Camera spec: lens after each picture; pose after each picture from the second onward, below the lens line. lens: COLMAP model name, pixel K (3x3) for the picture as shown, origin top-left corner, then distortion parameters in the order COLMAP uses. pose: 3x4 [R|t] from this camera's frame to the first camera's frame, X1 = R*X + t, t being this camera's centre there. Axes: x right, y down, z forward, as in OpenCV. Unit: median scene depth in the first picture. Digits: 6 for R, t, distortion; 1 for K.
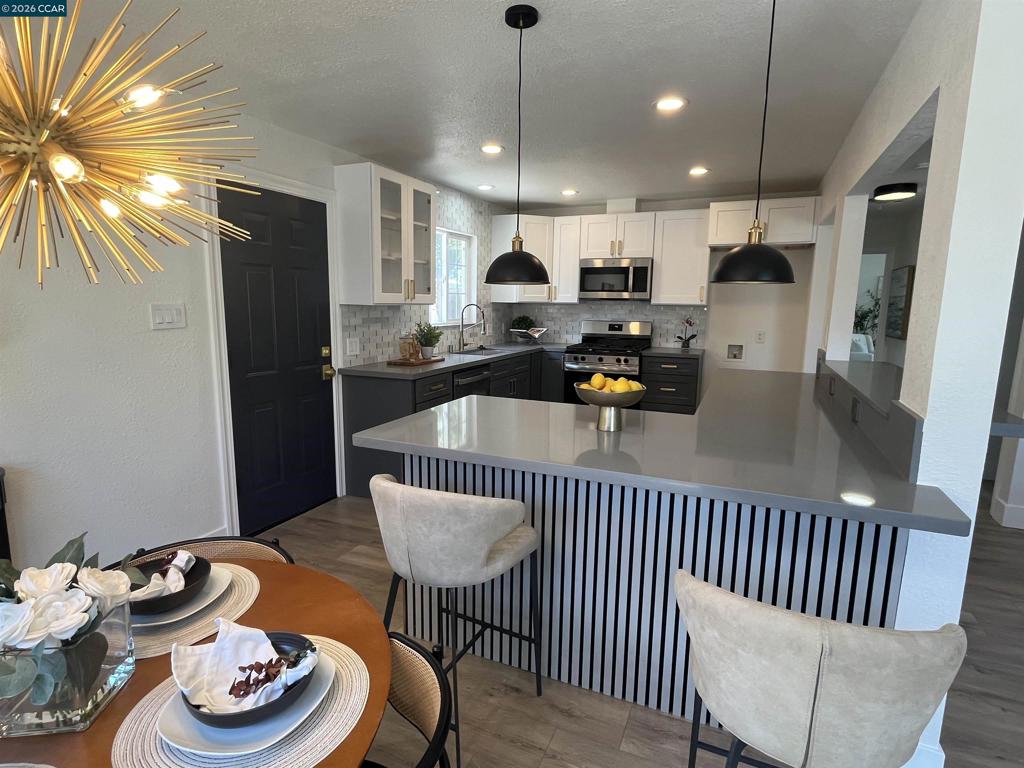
lens RADIAL K [[539.5, 0, 512.5], [0, 539.5, 385.7], [0, 0, 1]] dist [-0.003261, -0.001538]
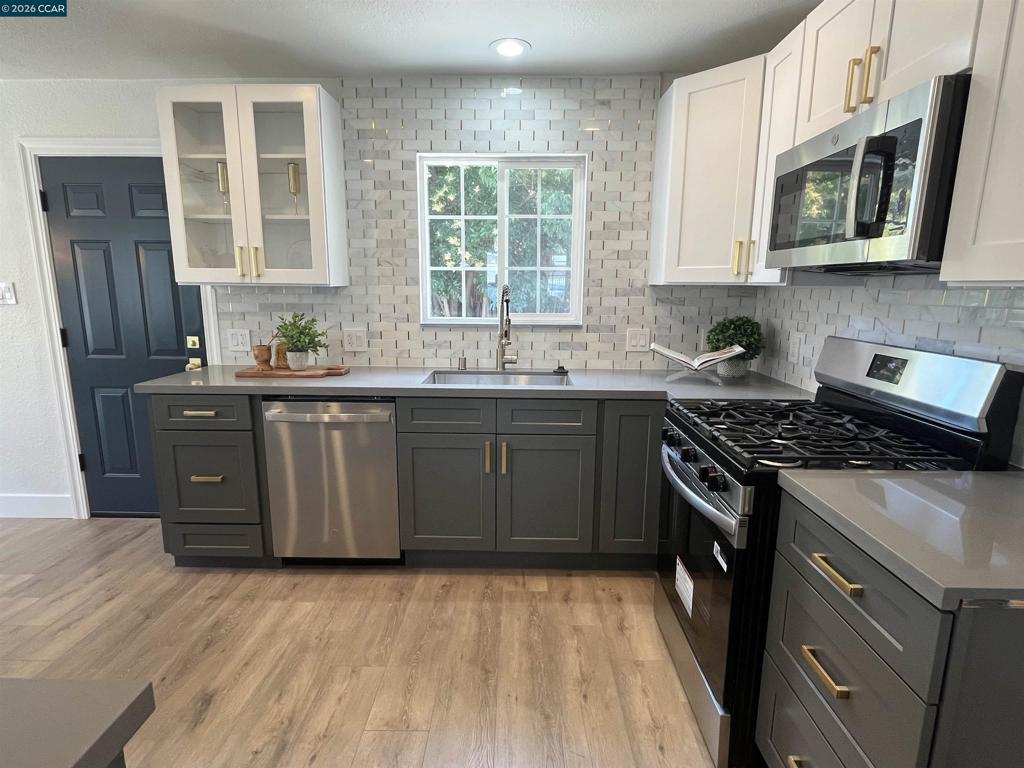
lens RADIAL K [[539.5, 0, 510.8], [0, 539.5, 387.1], [0, 0, 1]] dist [-0.003261, -0.001538]
pose [[0.388742, 0.161146, -0.907145, 0.567683], [-0.147255, 0.982796, 0.111481, -0.149733], [0.909503, 0.090244, 0.405784, 1.050225]]
